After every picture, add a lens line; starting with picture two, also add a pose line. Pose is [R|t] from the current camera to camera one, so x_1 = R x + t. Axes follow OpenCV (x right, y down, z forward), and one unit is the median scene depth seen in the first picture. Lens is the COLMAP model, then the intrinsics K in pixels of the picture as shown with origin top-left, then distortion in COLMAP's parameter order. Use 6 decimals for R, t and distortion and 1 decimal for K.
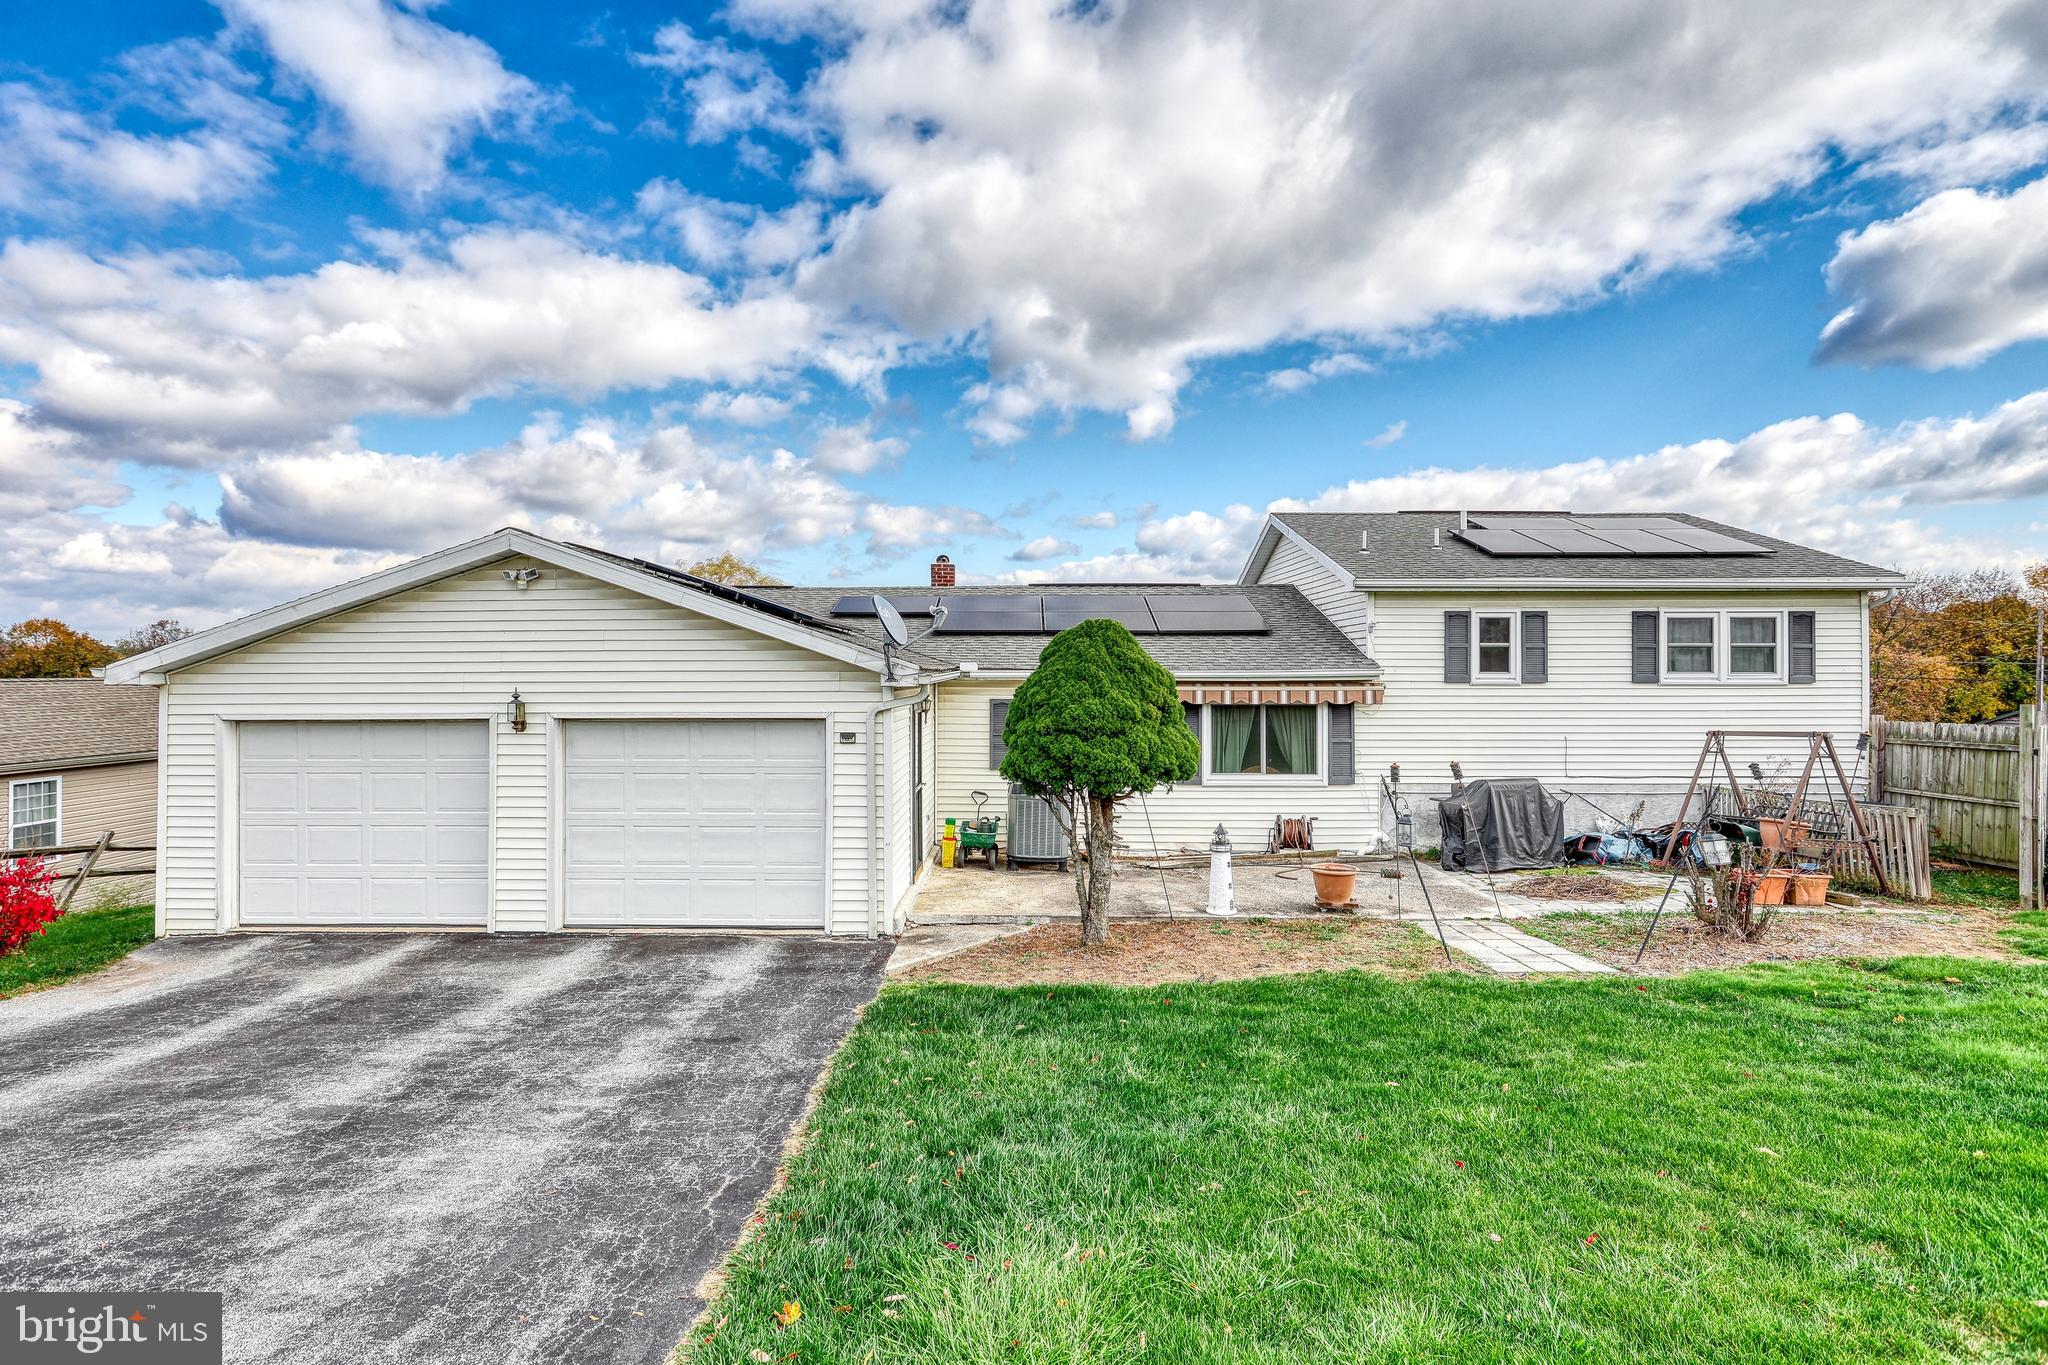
lens RADIAL K [[969.1, 0, 1024.0], [0, 969.1, 682.5], [0, 0, 1]] dist [-0.015733, 0.000046]
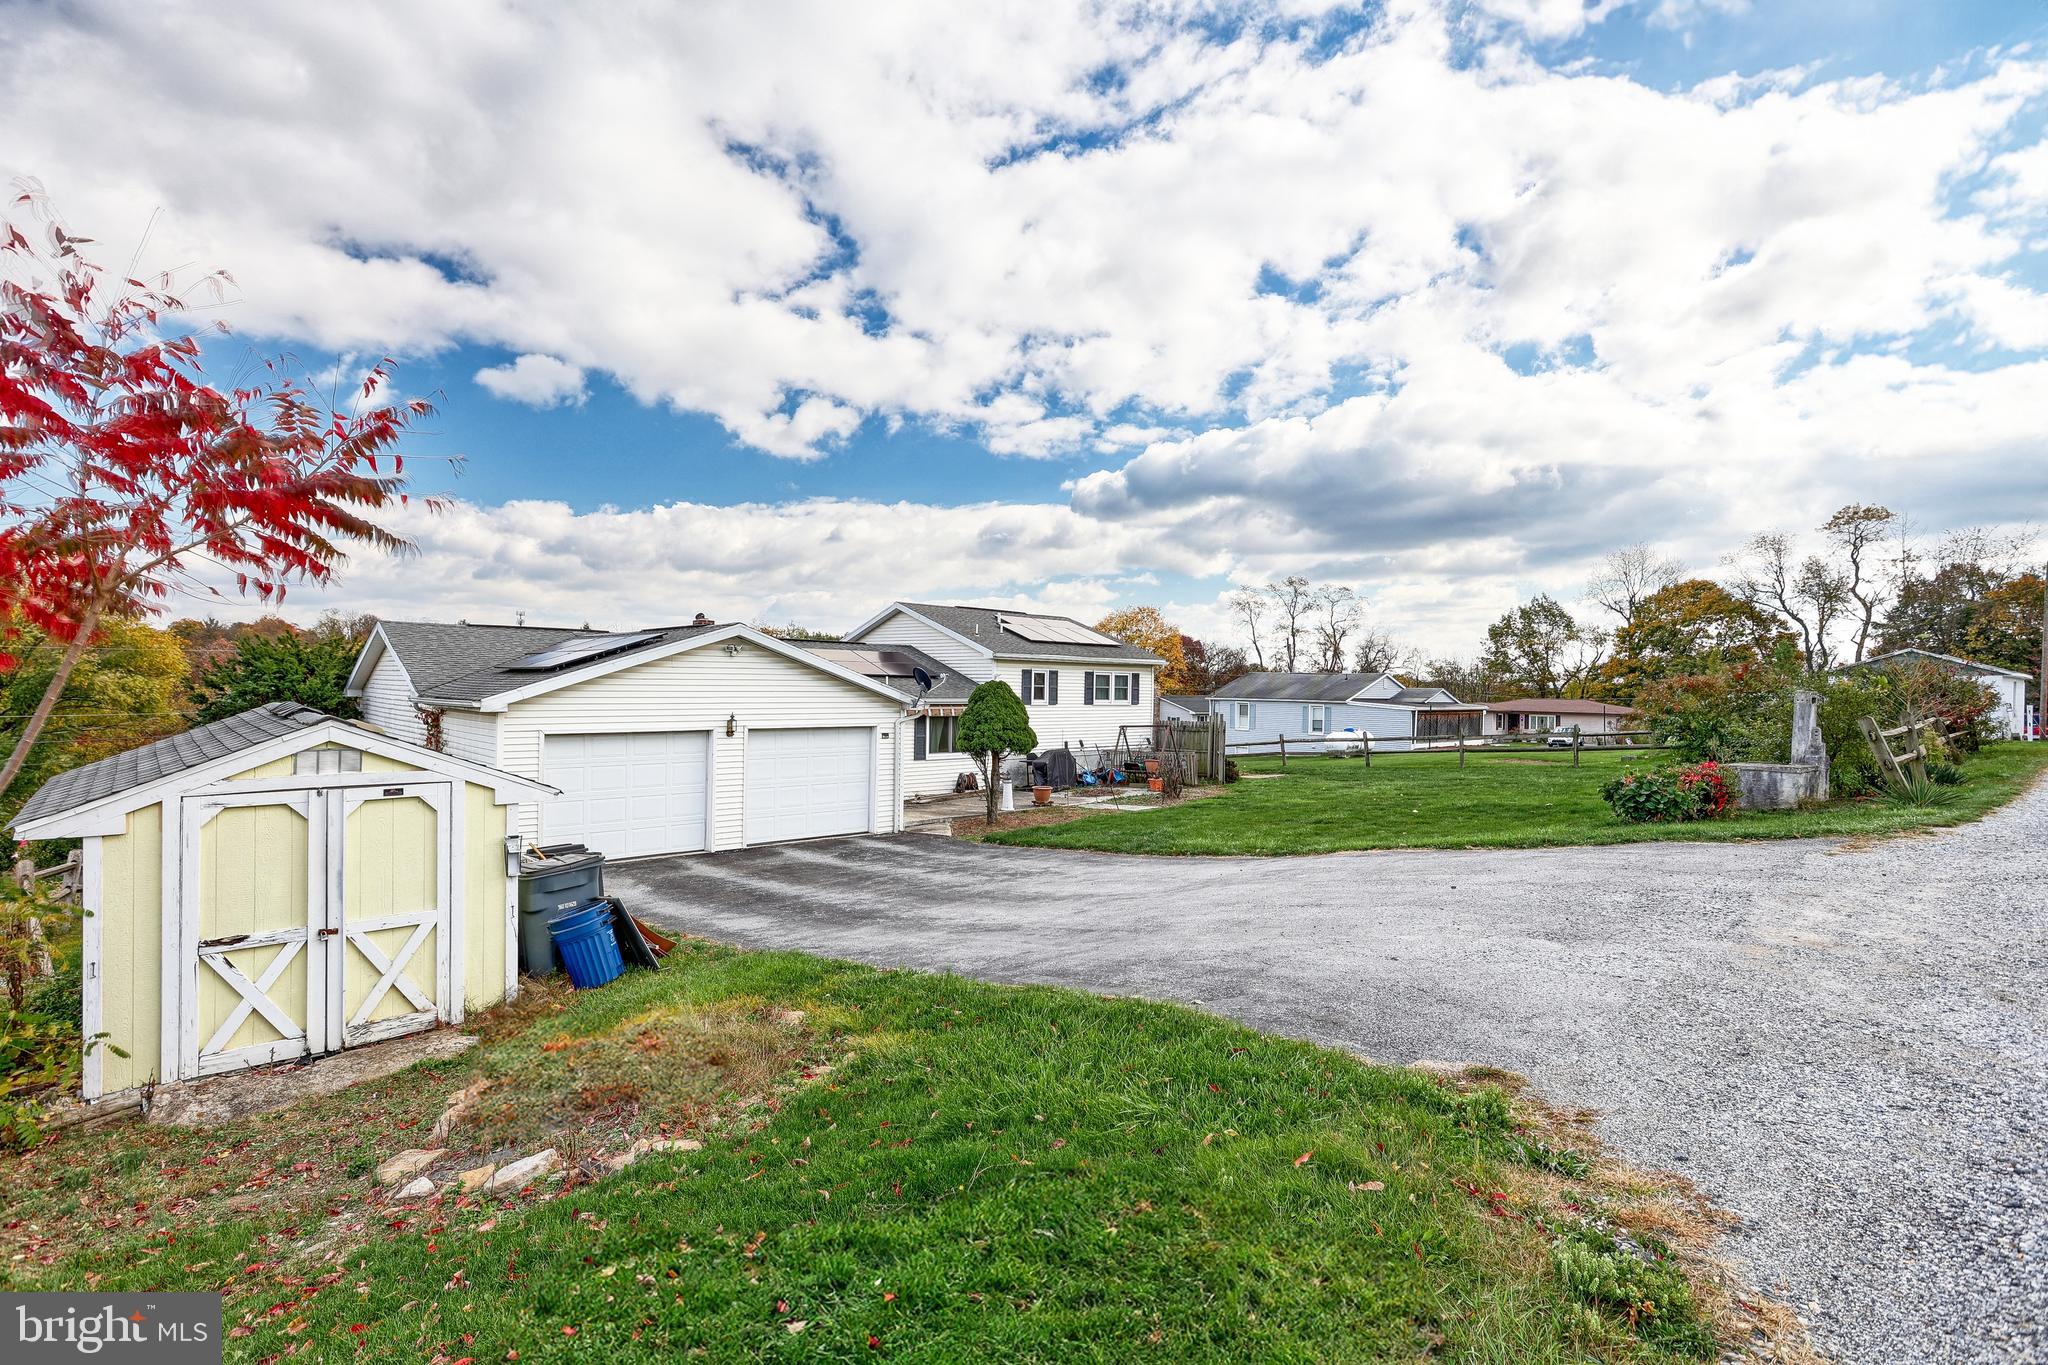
lens RADIAL K [[969.1, 0, 1024.0], [0, 969.1, 682.5], [0, 0, 1]] dist [-0.015733, 0.000046]
pose [[0.704859, 0.015634, 0.709175, -1.020842], [-0.013263, 0.999873, -0.008861, -0.028239], [-0.709223, -0.003160, 0.704977, -0.447387]]
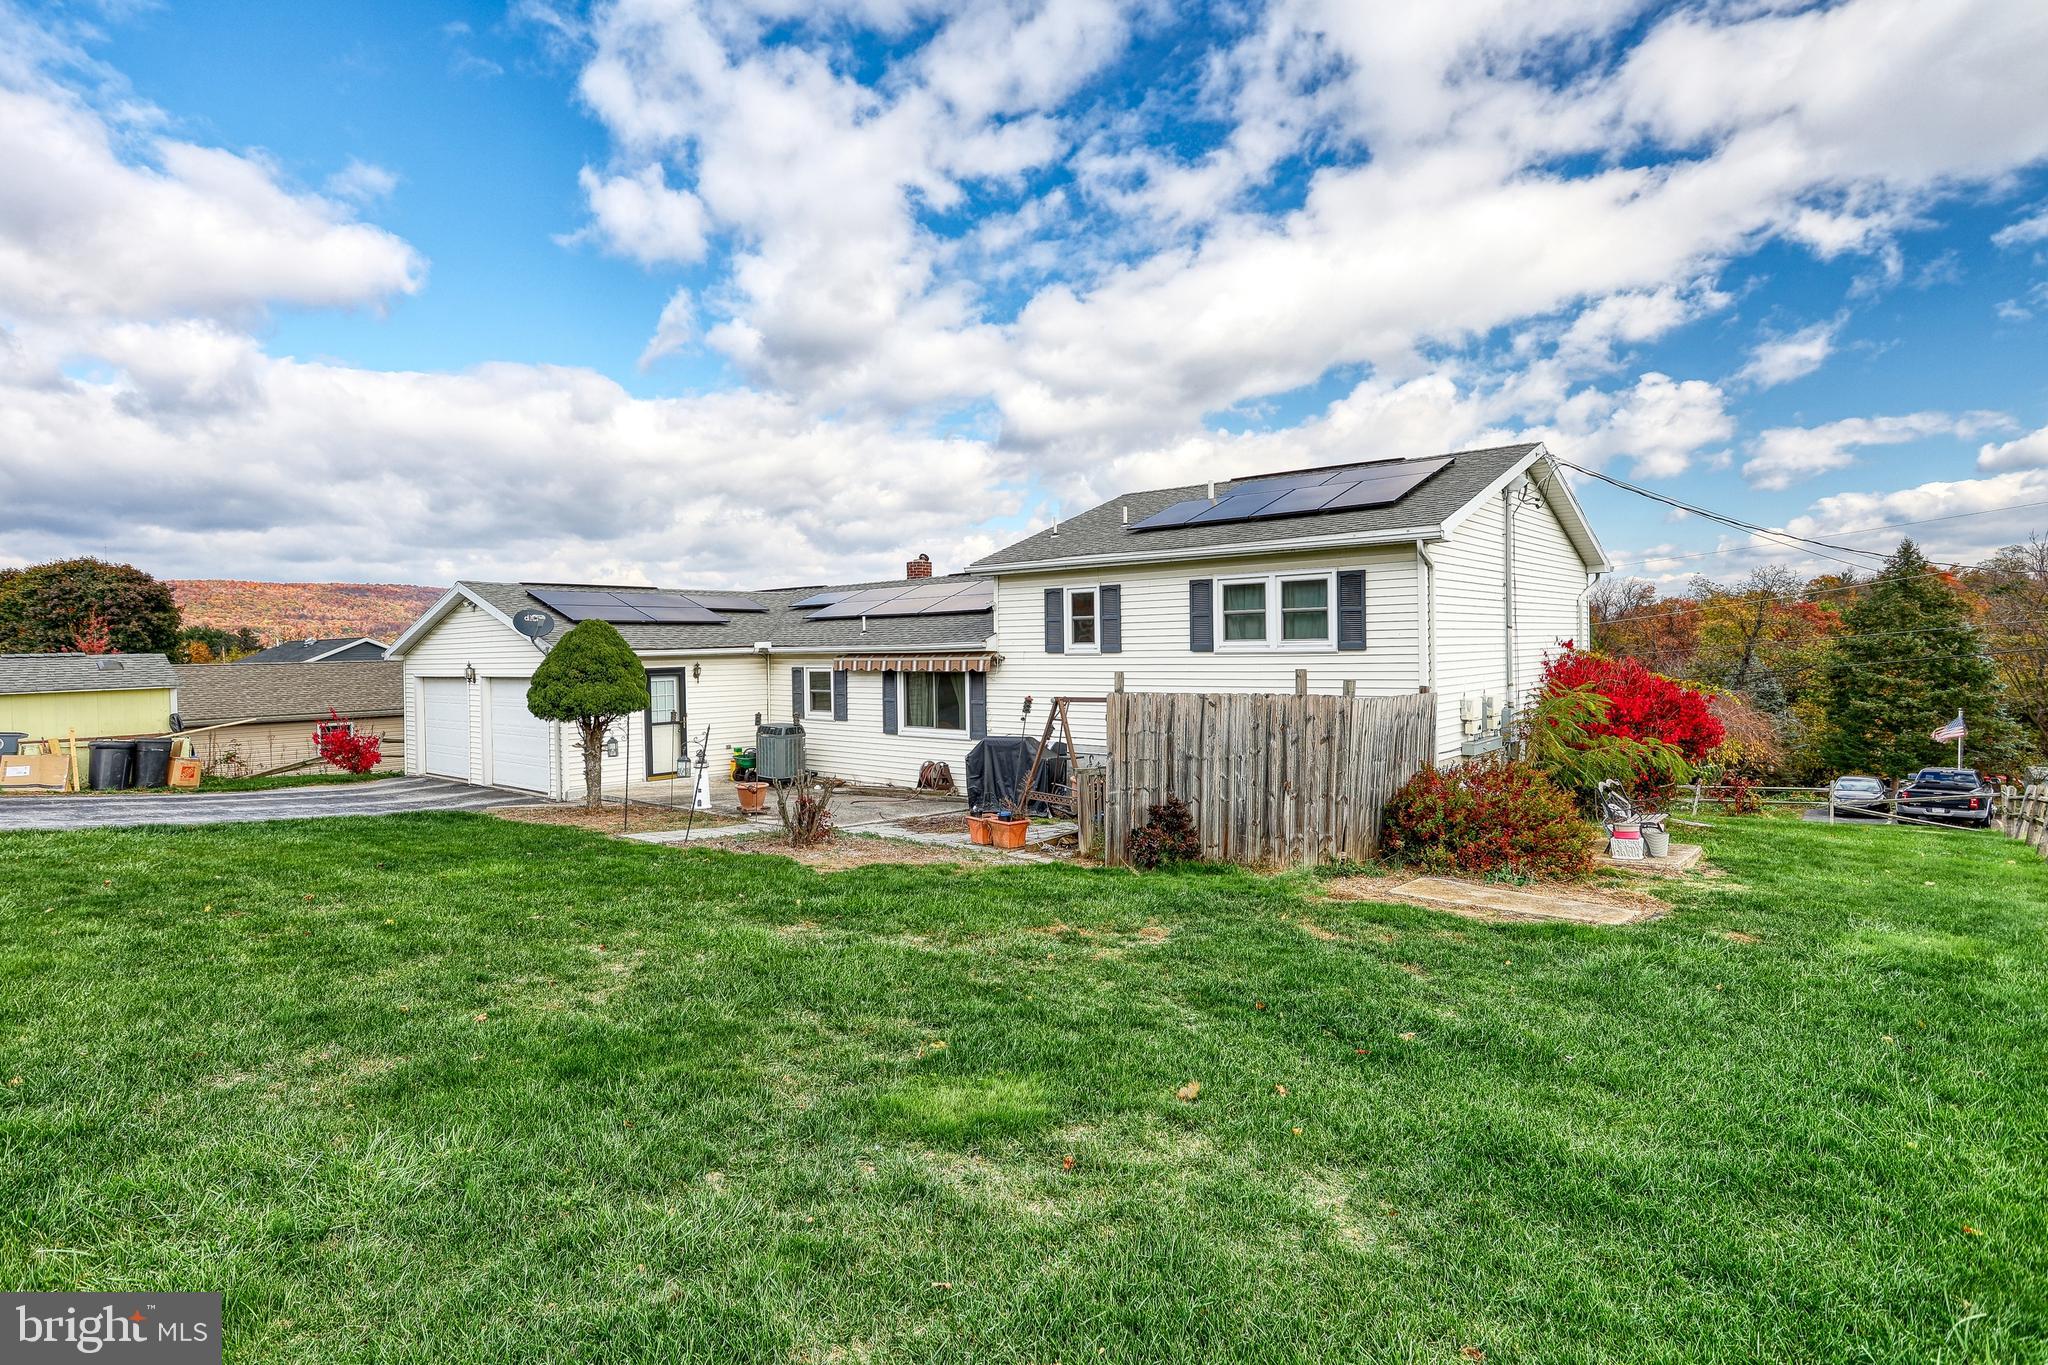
lens RADIAL K [[969.1, 0, 1024.0], [0, 969.1, 682.5], [0, 0, 1]] dist [-0.015733, 0.000046]
pose [[0.786062, 0.010204, -0.618063, 1.122945], [0.012570, 0.999393, 0.032487, -0.002478], [0.618019, -0.033306, 0.785457, 0.096340]]
